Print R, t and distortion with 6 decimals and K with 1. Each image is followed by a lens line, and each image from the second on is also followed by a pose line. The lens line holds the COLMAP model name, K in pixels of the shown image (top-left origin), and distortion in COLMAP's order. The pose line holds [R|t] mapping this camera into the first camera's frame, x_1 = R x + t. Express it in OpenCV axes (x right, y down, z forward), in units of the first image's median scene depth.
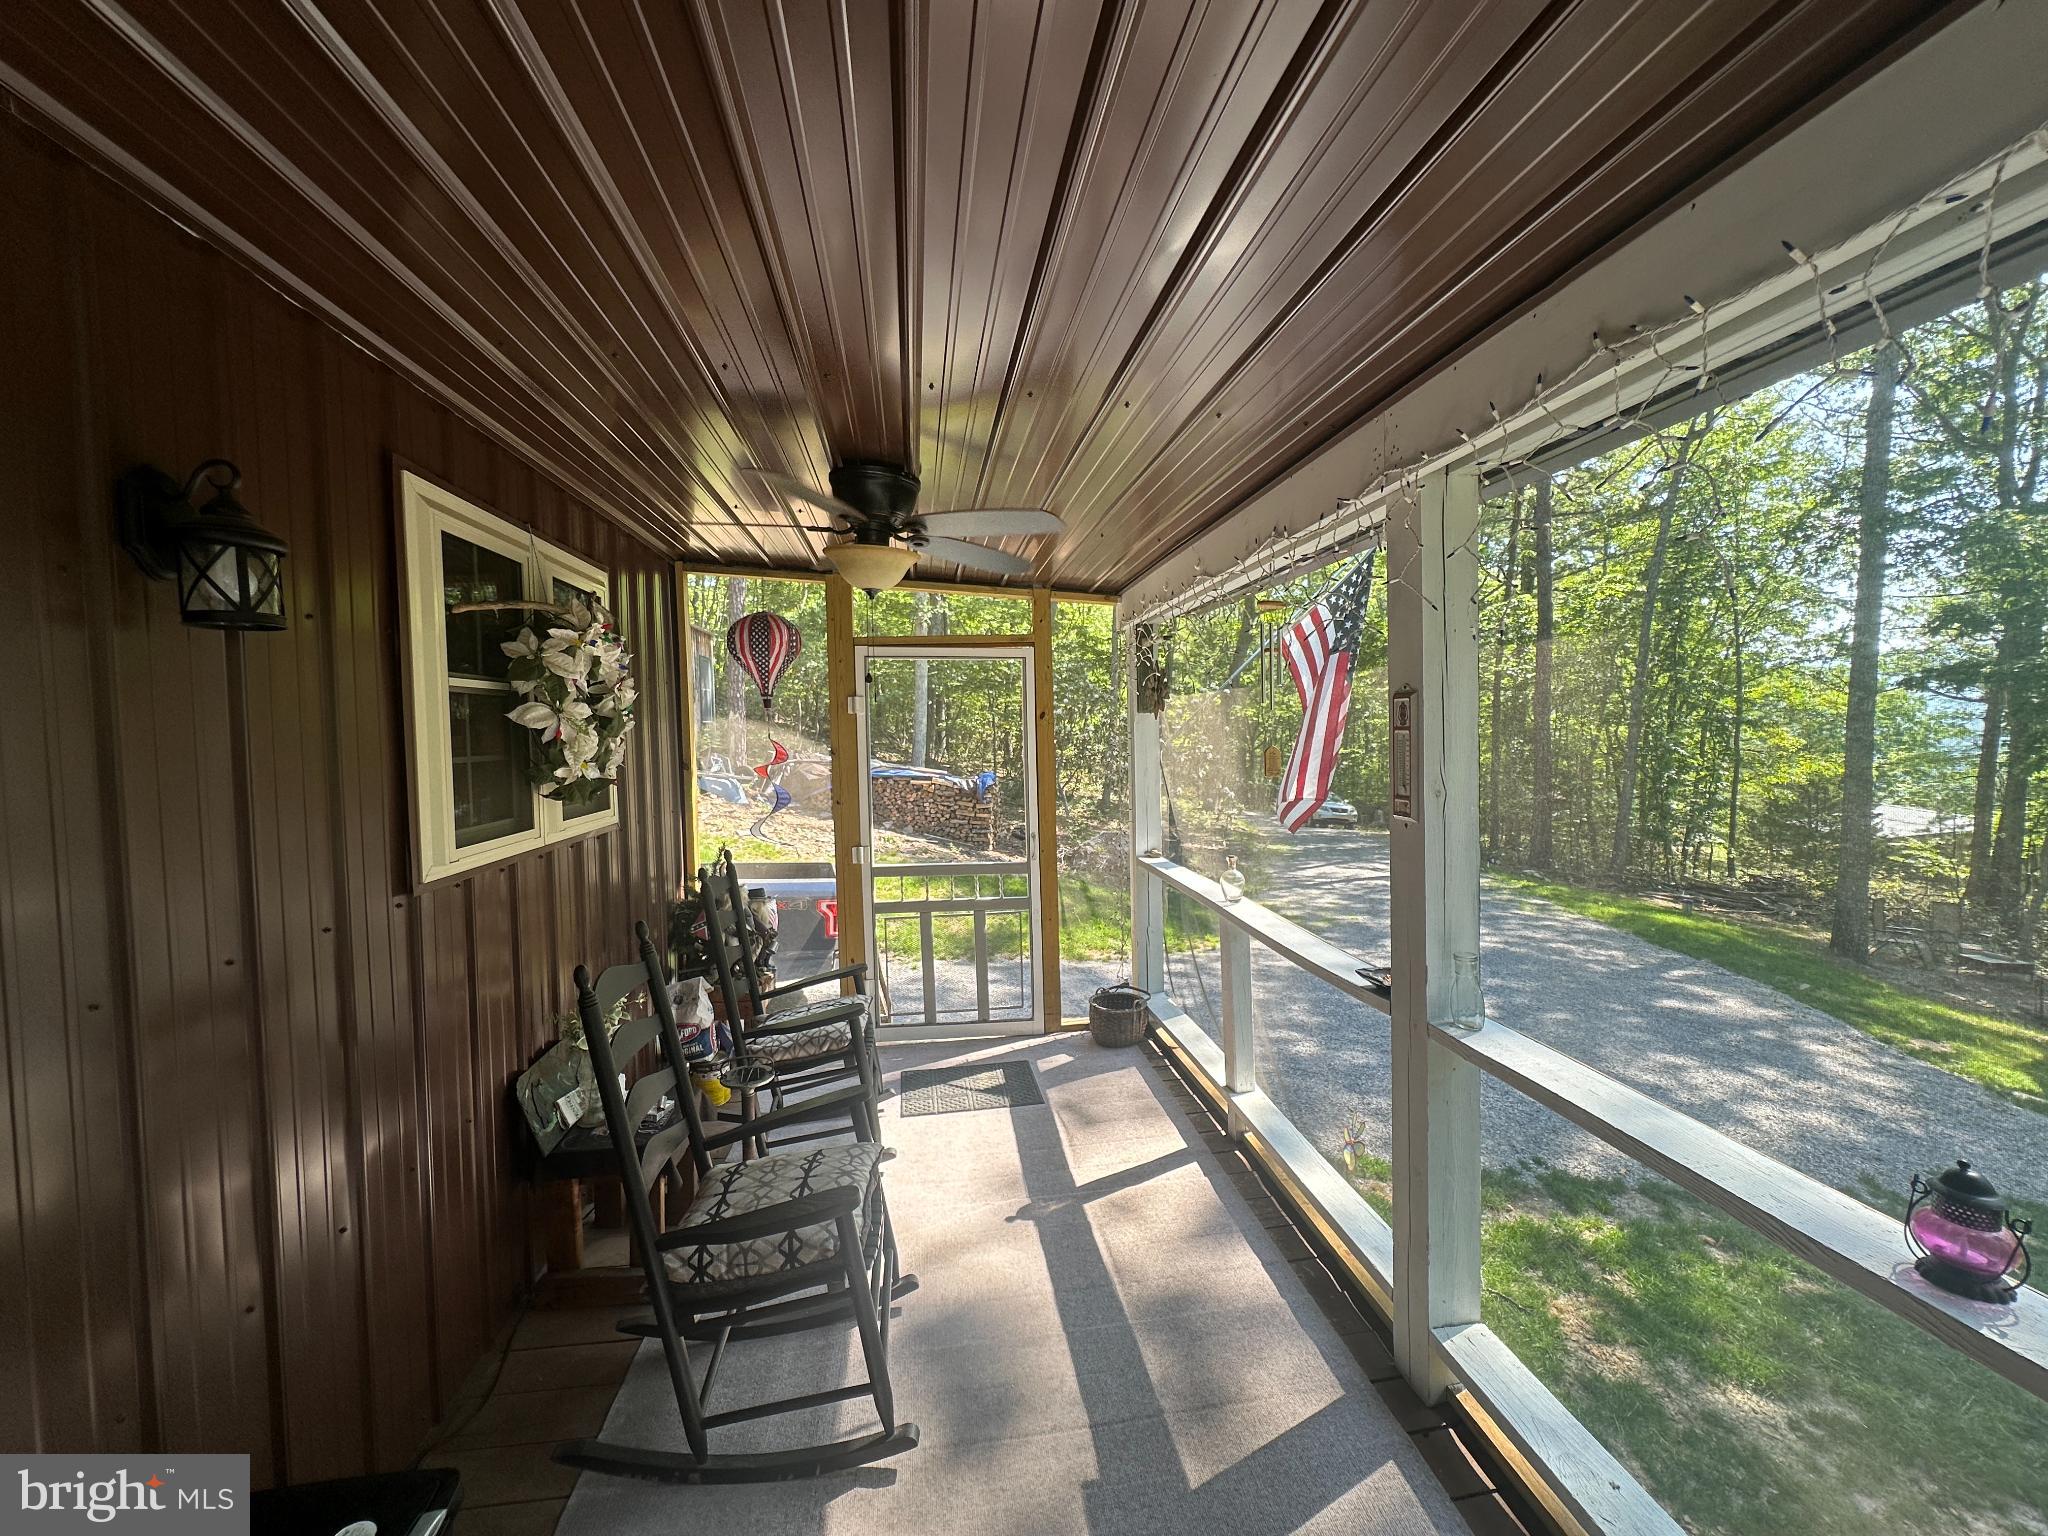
lens RADIAL K [[817.5, 0, 1026.6], [0, 817.5, 770.8], [0, 0, 1]] dist [-0.001640, 0.000601]
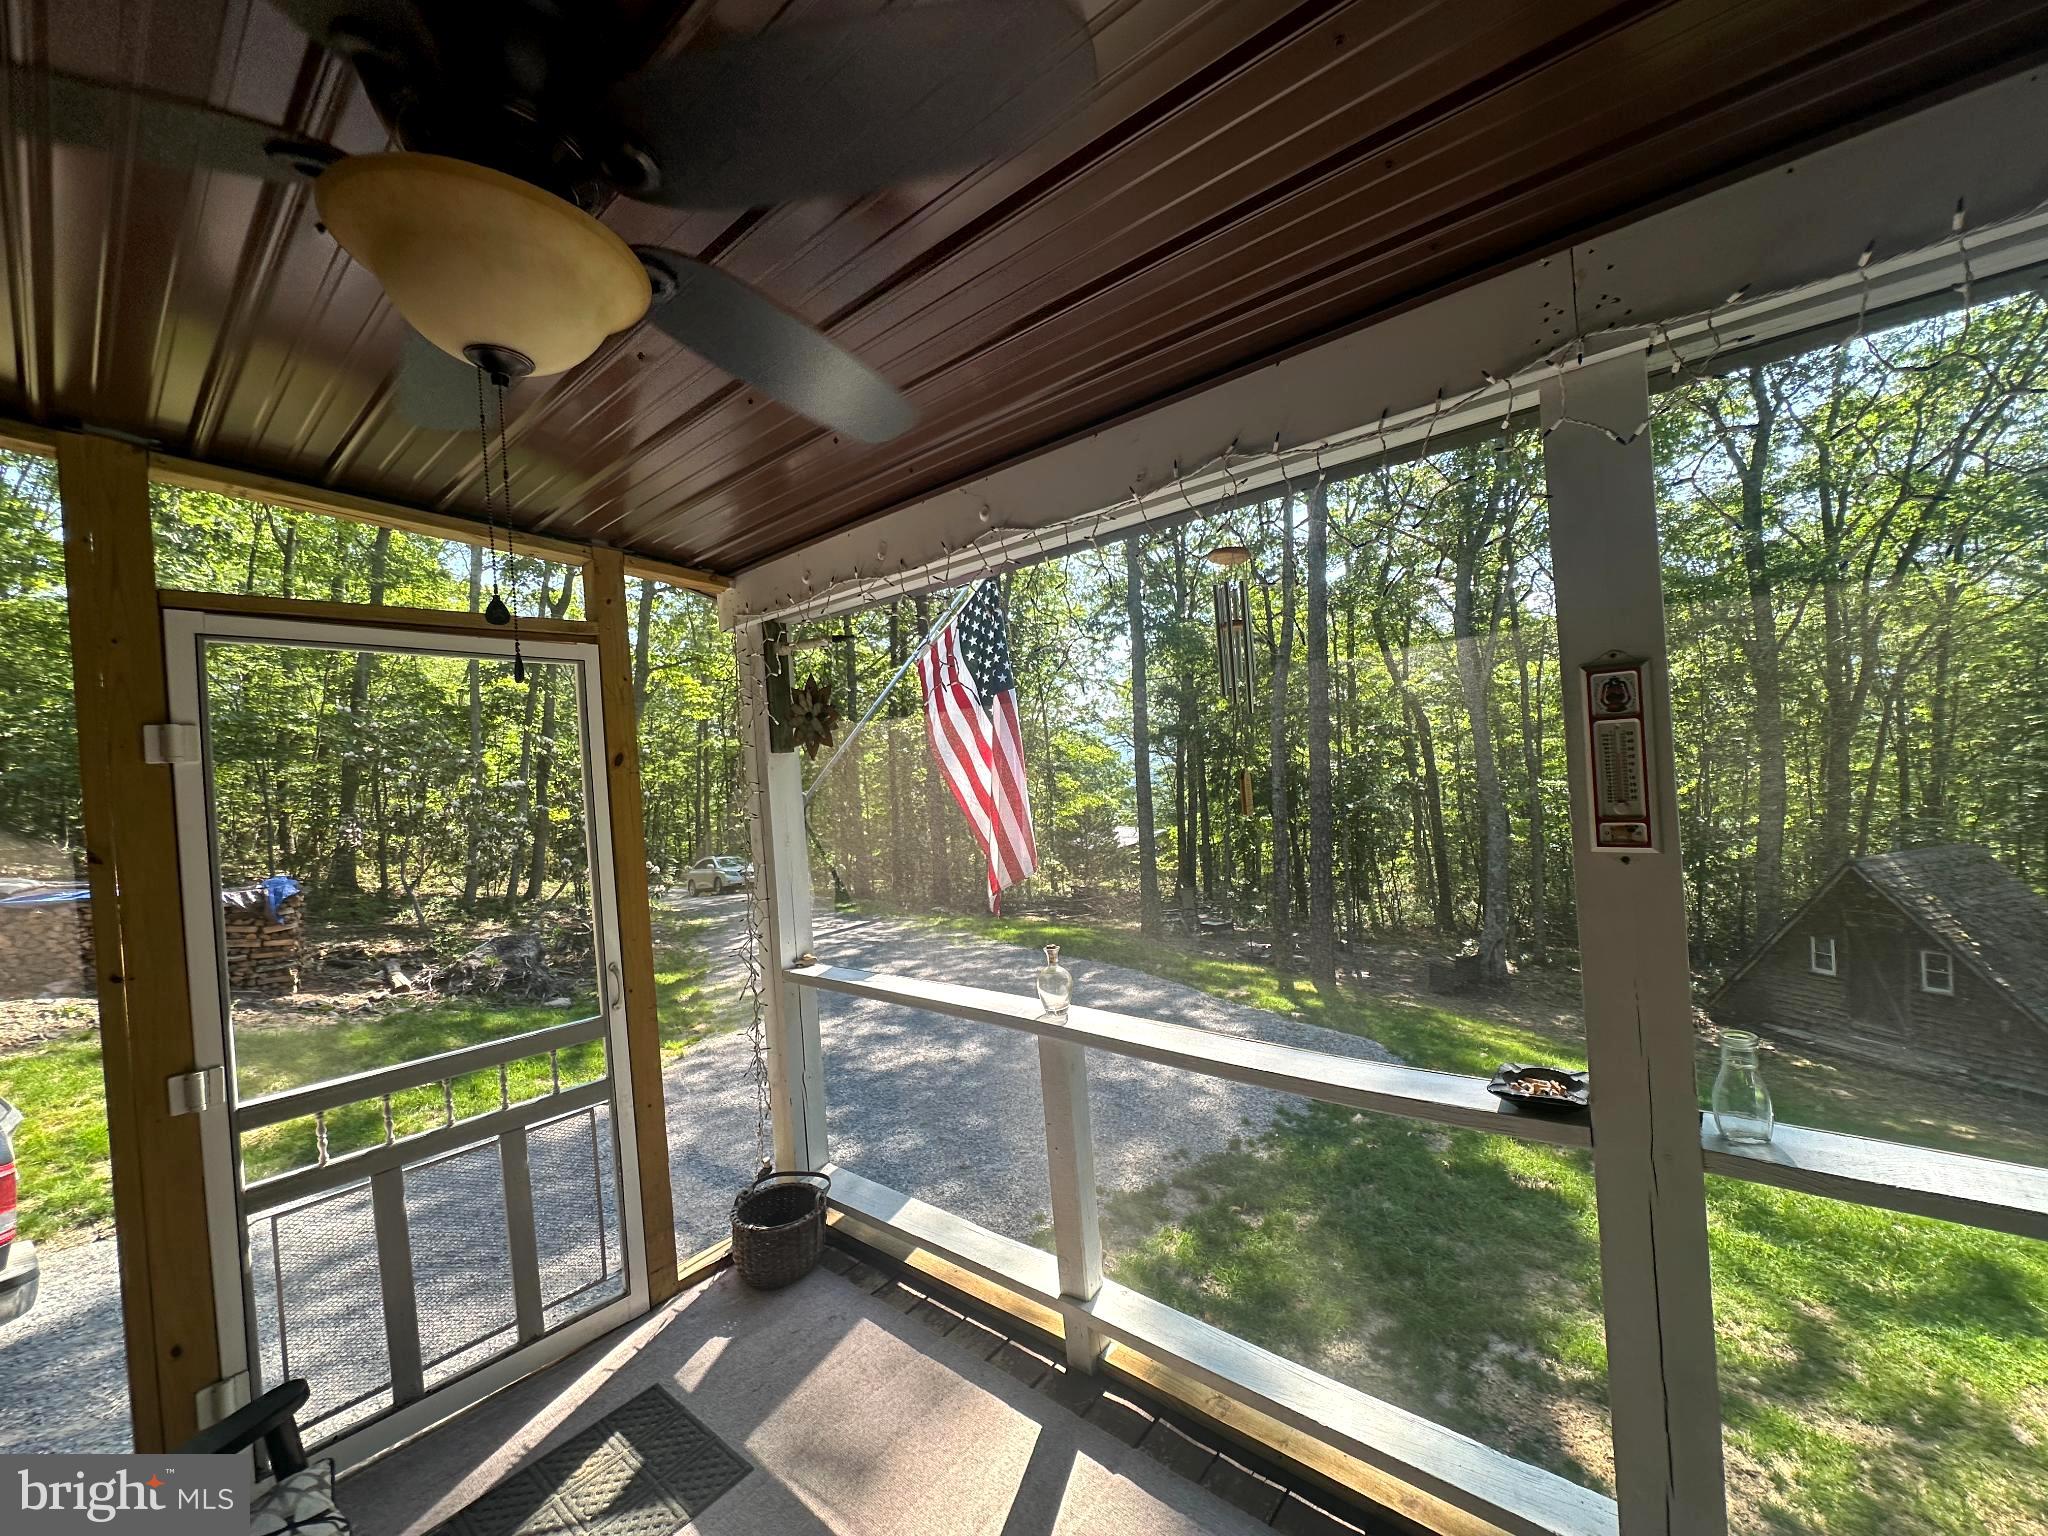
lens RADIAL K [[817.5, 0, 1026.6], [0, 817.5, 770.8], [0, 0, 1]] dist [-0.001640, 0.000601]
pose [[0.743037, -0.031884, 0.668490, -0.145801], [0.084559, 0.995332, -0.046516, -0.007081], [-0.663886, 0.091090, 0.742265, 0.341146]]
